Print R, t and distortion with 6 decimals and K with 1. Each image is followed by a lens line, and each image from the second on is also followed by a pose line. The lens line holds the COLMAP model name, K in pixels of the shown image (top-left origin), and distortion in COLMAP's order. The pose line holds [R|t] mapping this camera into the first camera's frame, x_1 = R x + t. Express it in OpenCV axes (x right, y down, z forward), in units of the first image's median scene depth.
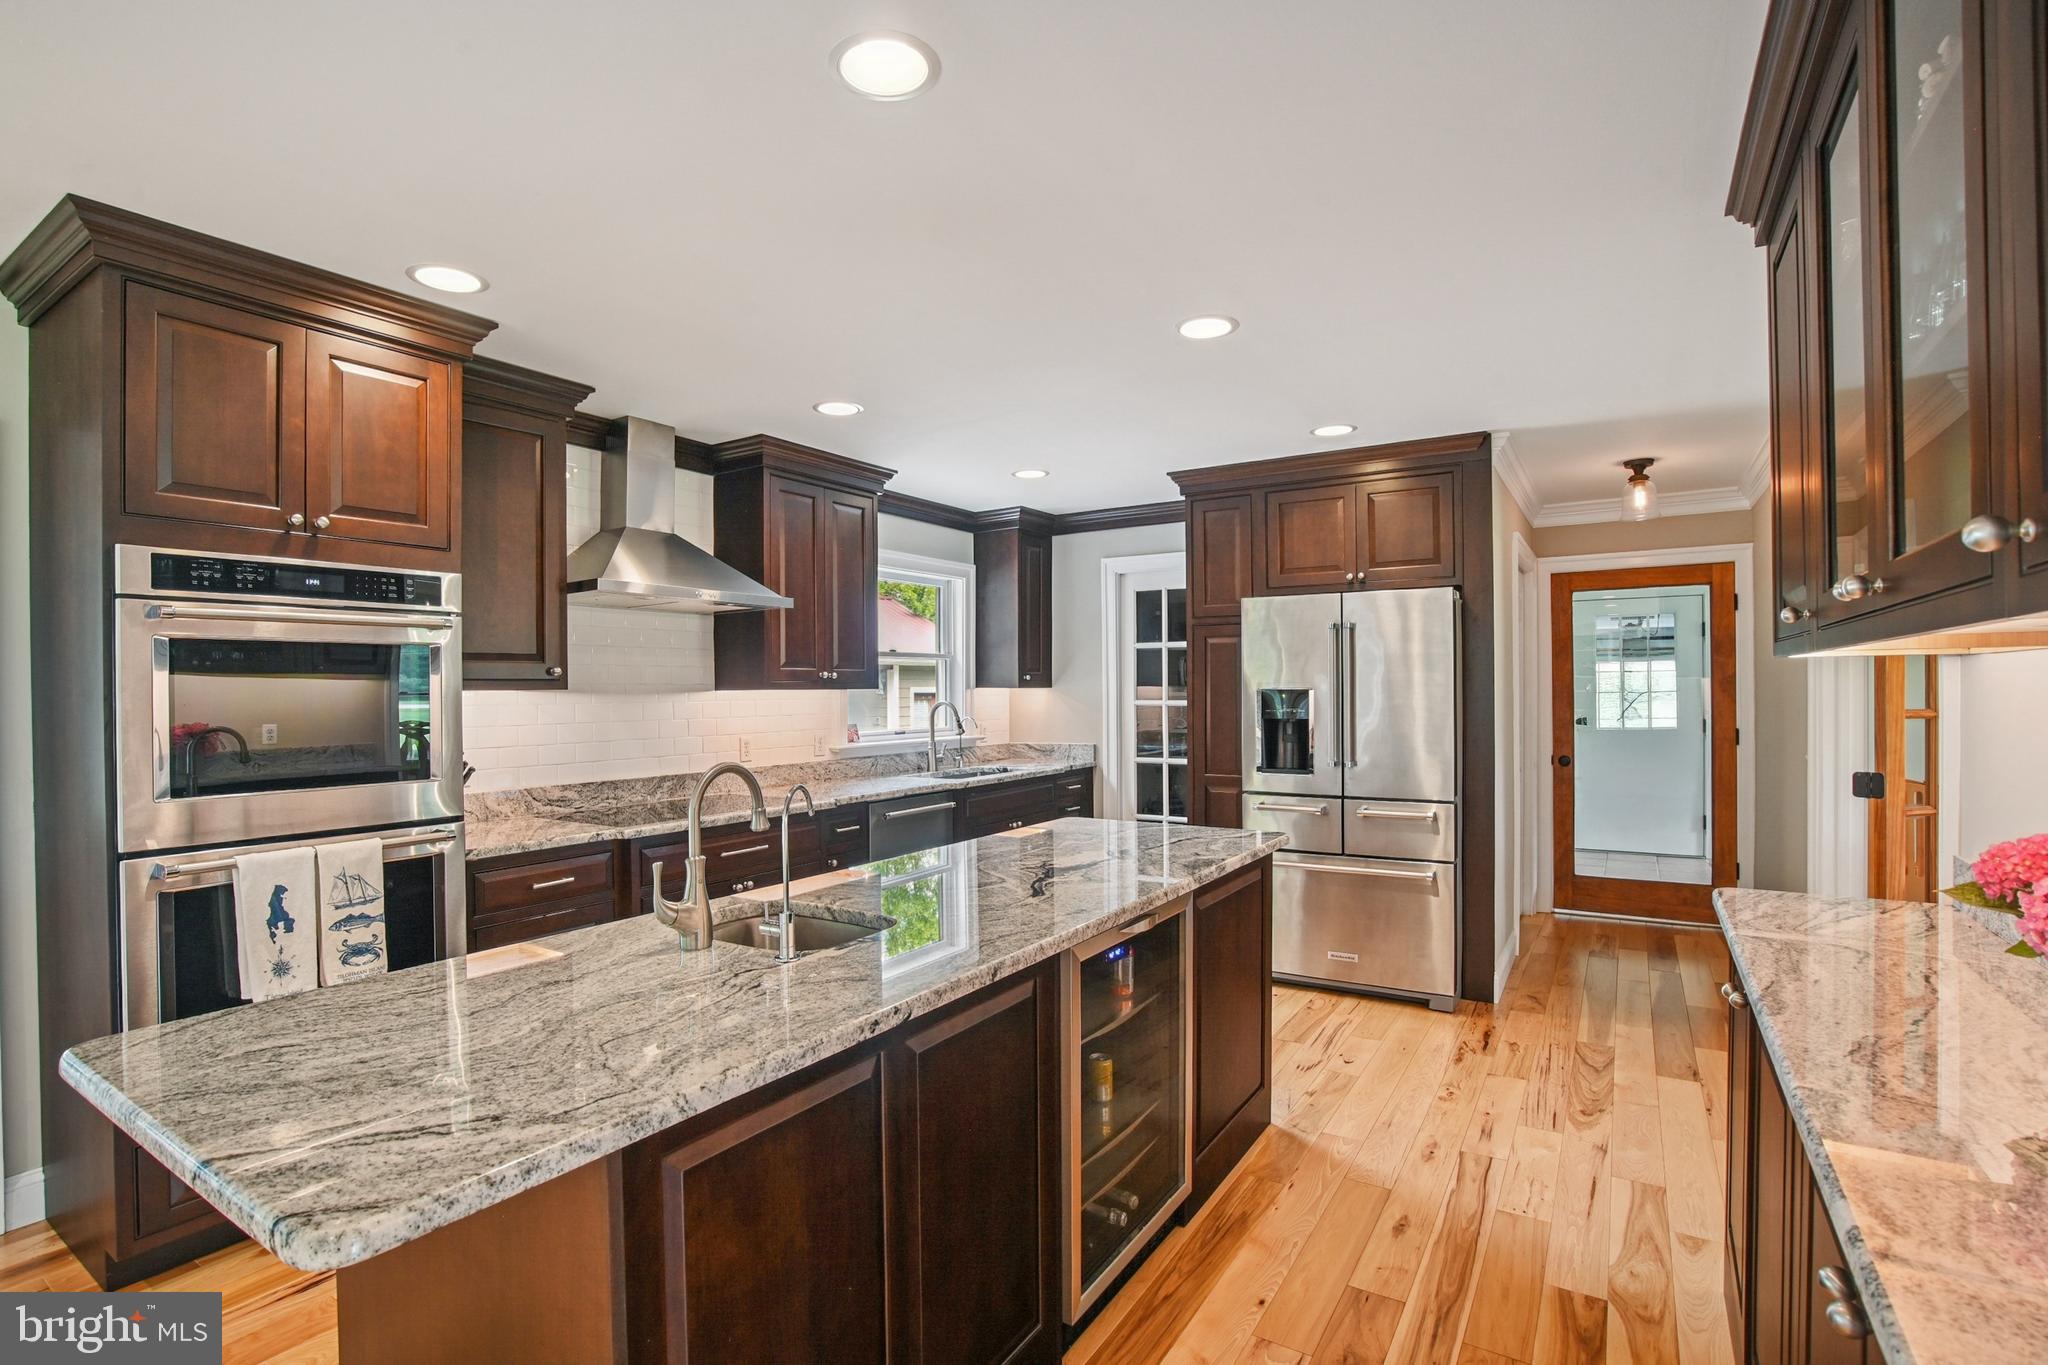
lens RADIAL K [[964.7, 0, 1010.8], [0, 964.7, 683.8], [0, 0, 1]] dist [-0.065193, 0.026100]
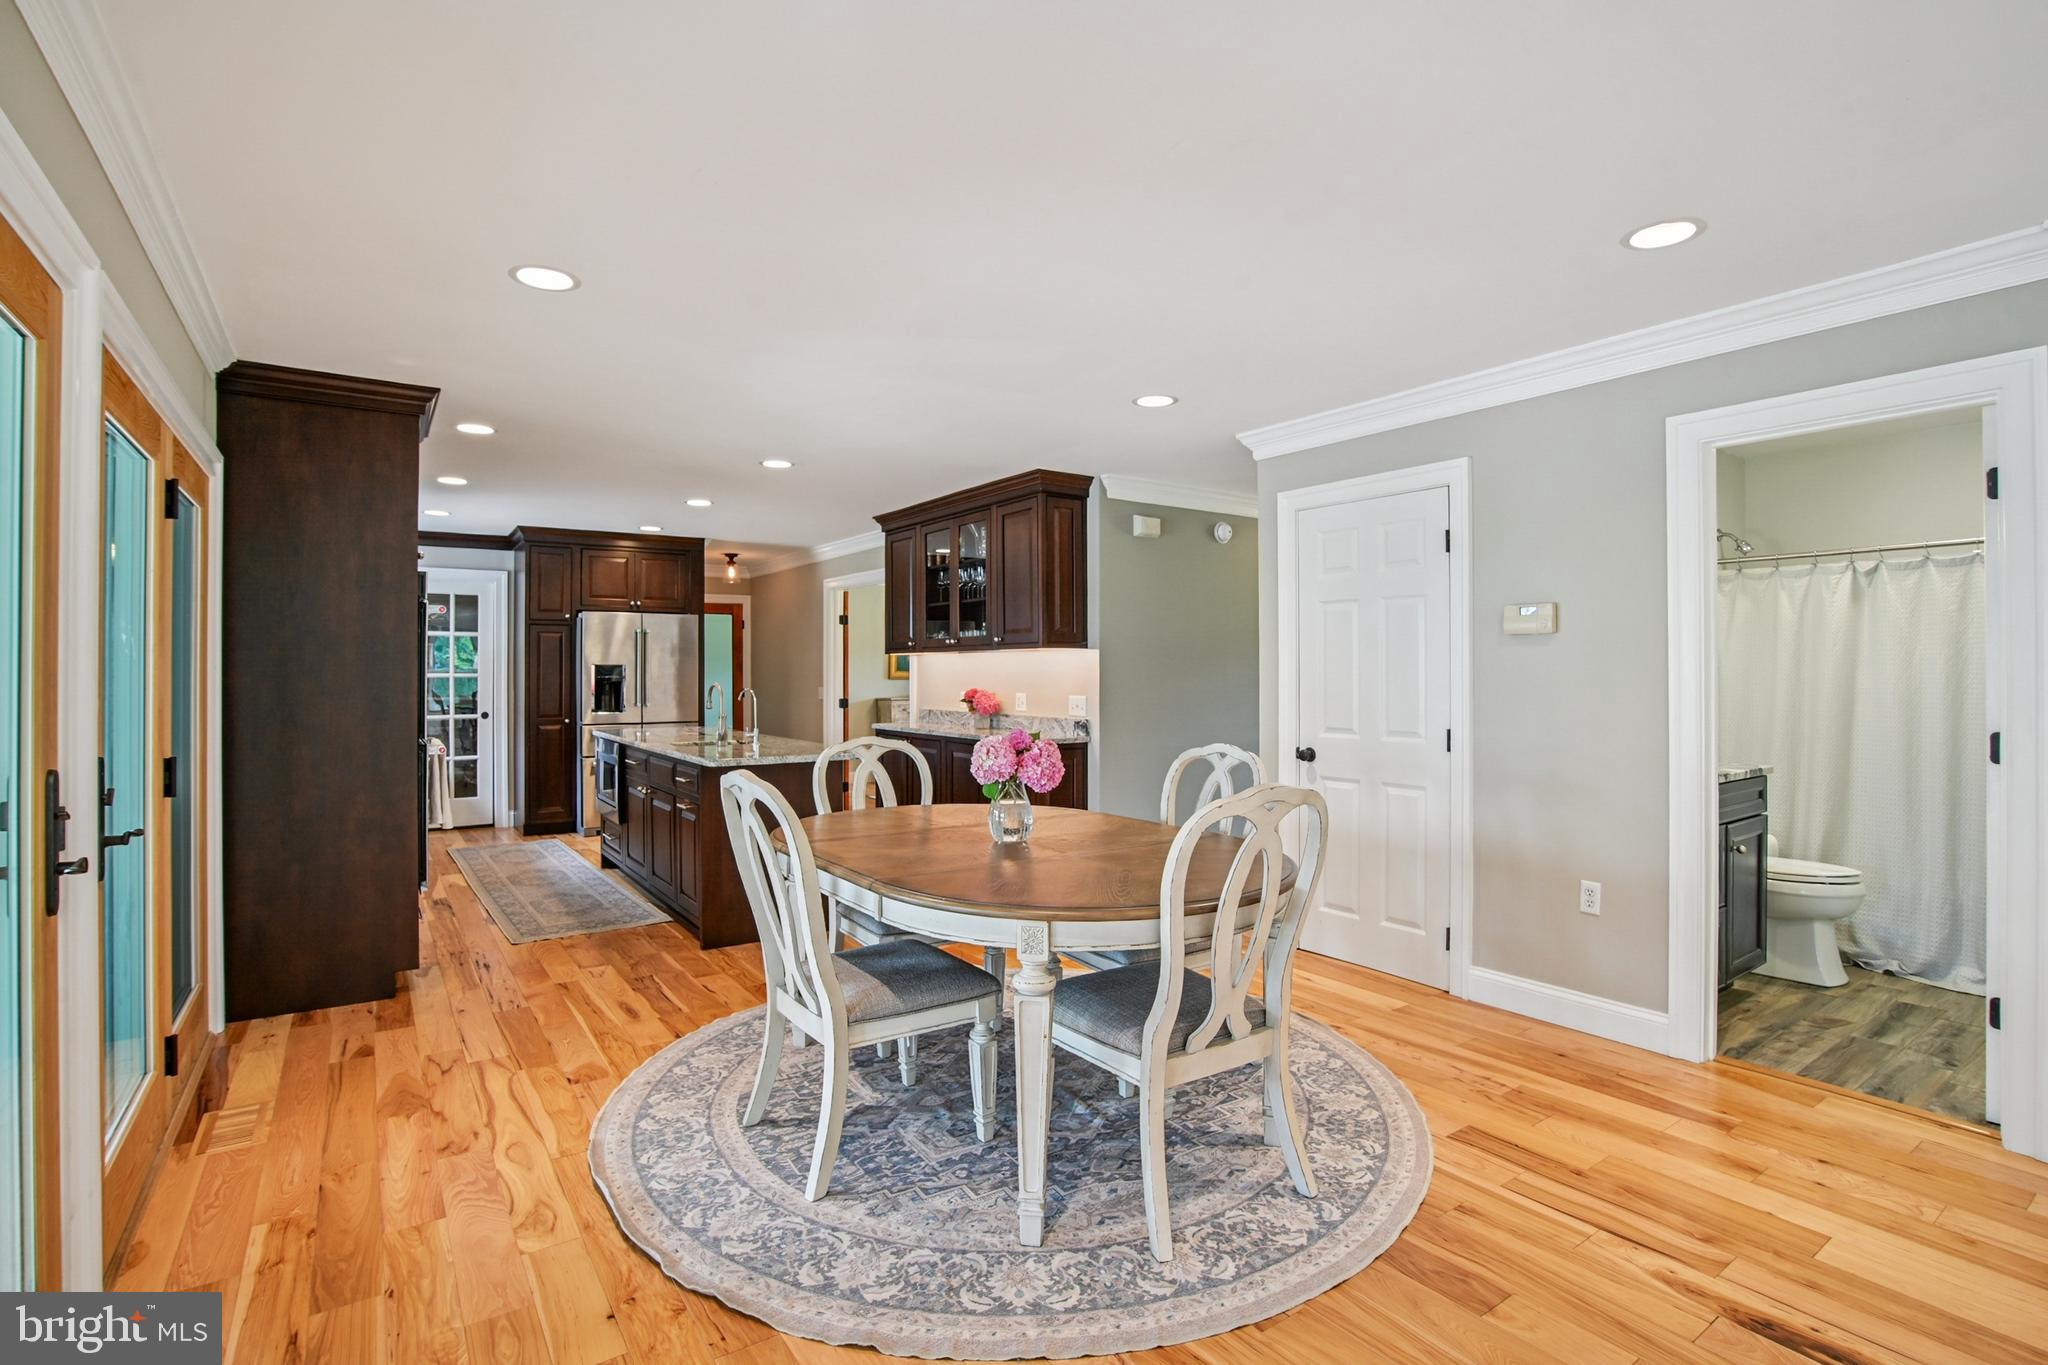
lens RADIAL K [[974.2, 0, 1017.2], [0, 974.2, 663.7], [0, 0, 1]] dist [-0.061452, 0.024012]
pose [[0.383506, 0.013823, 0.923435, -1.097655], [-0.003518, 0.999903, -0.013507, 0.025145], [-0.923532, 0.001931, 0.383517, -0.390200]]
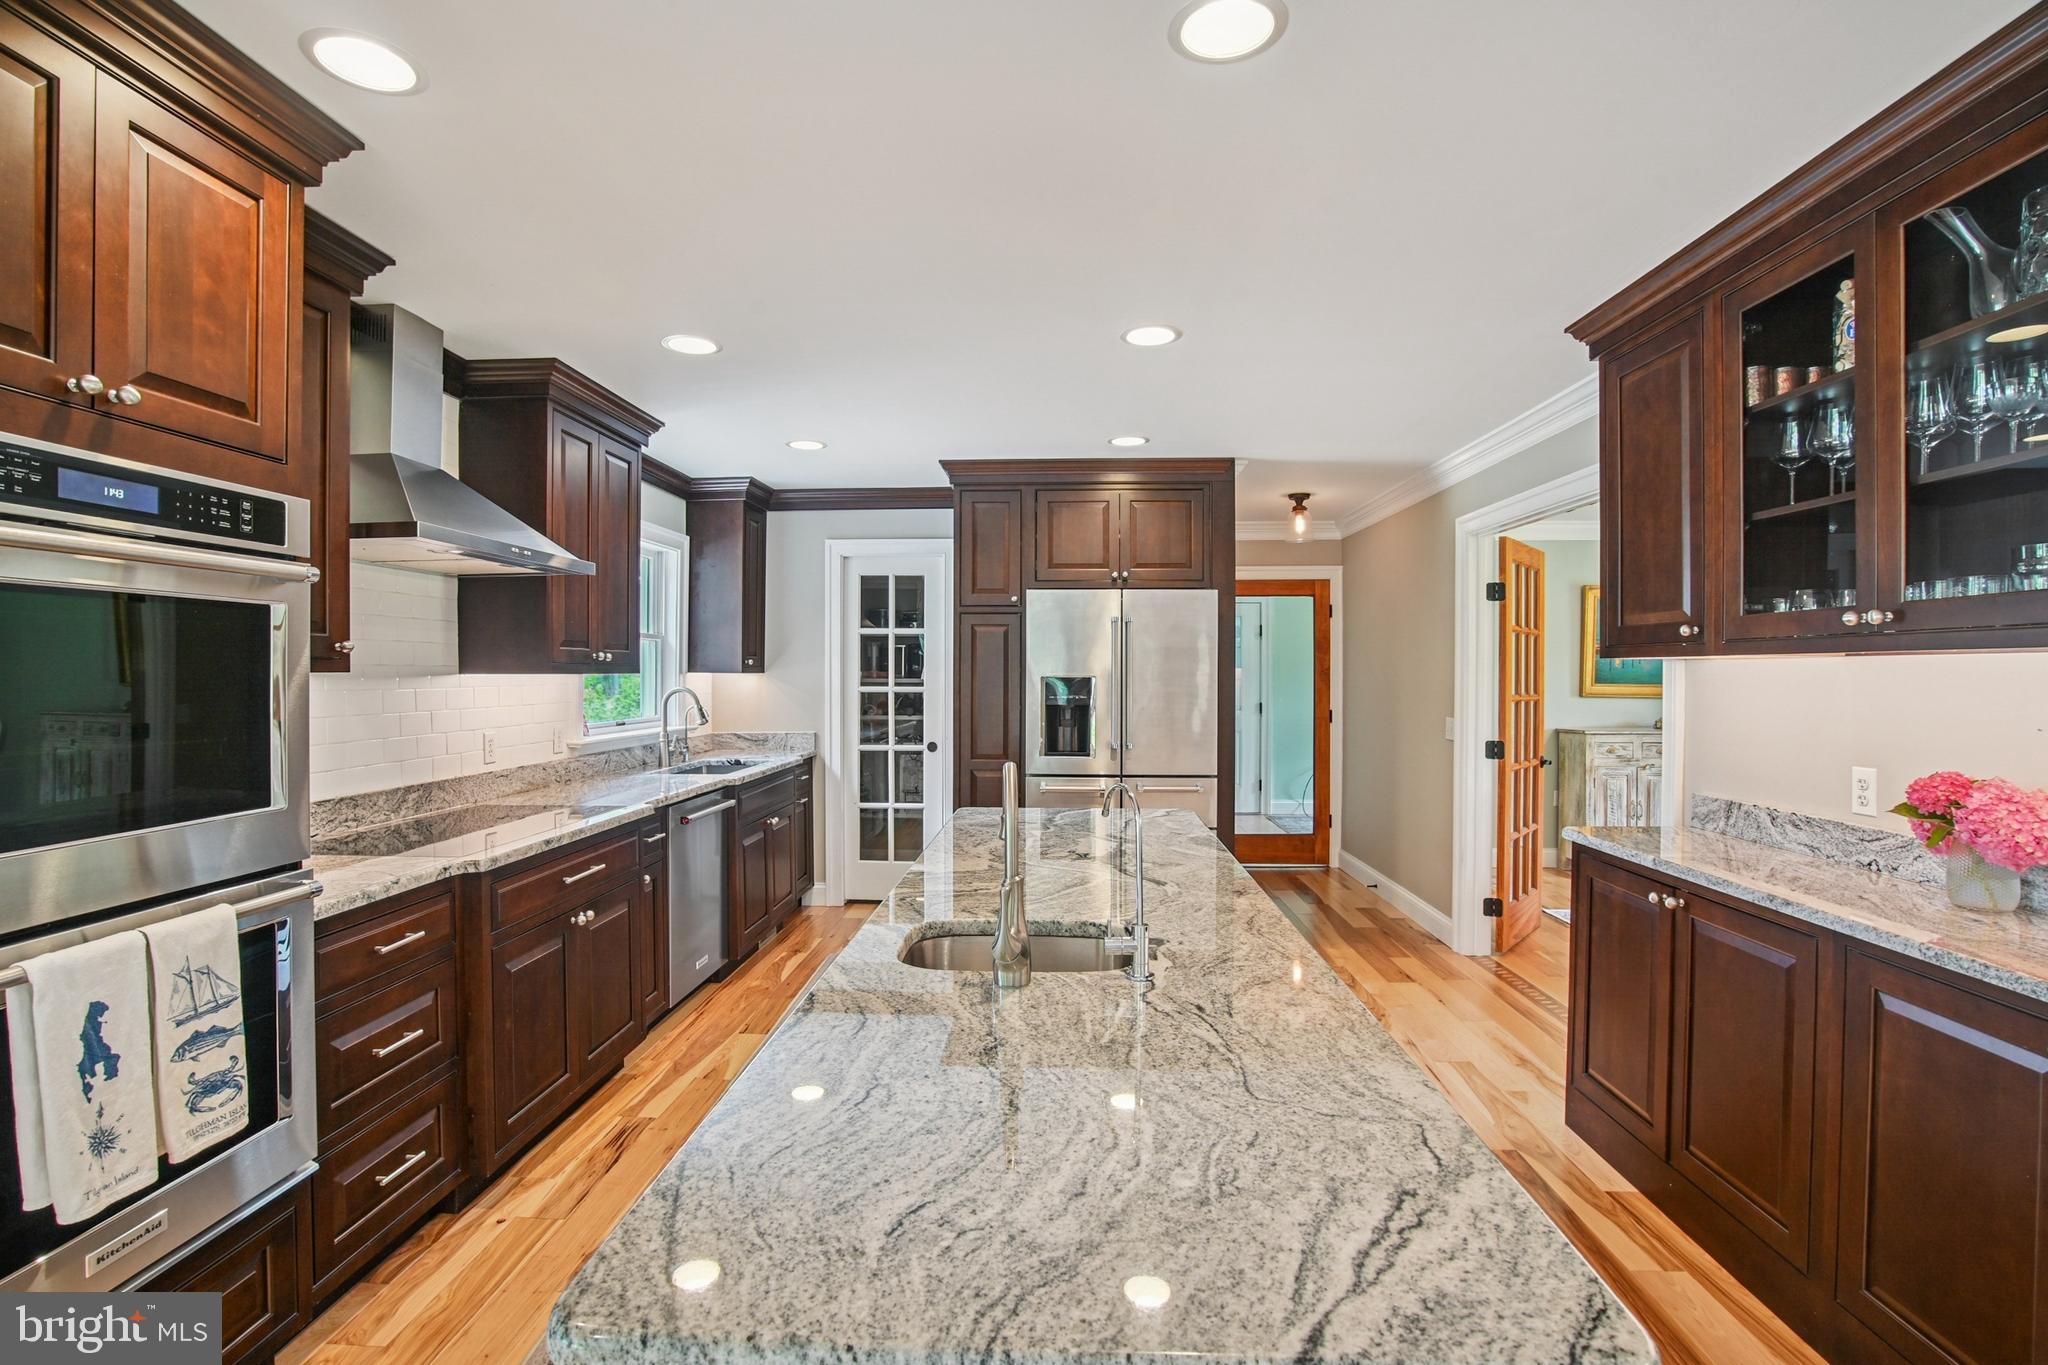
lens RADIAL K [[957.2, 0, 1020.1], [0, 957.2, 677.2], [0, 0, 1]] dist [-0.058462, 0.019321]
pose [[0.864467, 0.006328, 0.502649, -0.302723], [-0.010496, 0.999930, 0.005464, 0.000406], [-0.502579, -0.009999, 0.864473, 0.109394]]
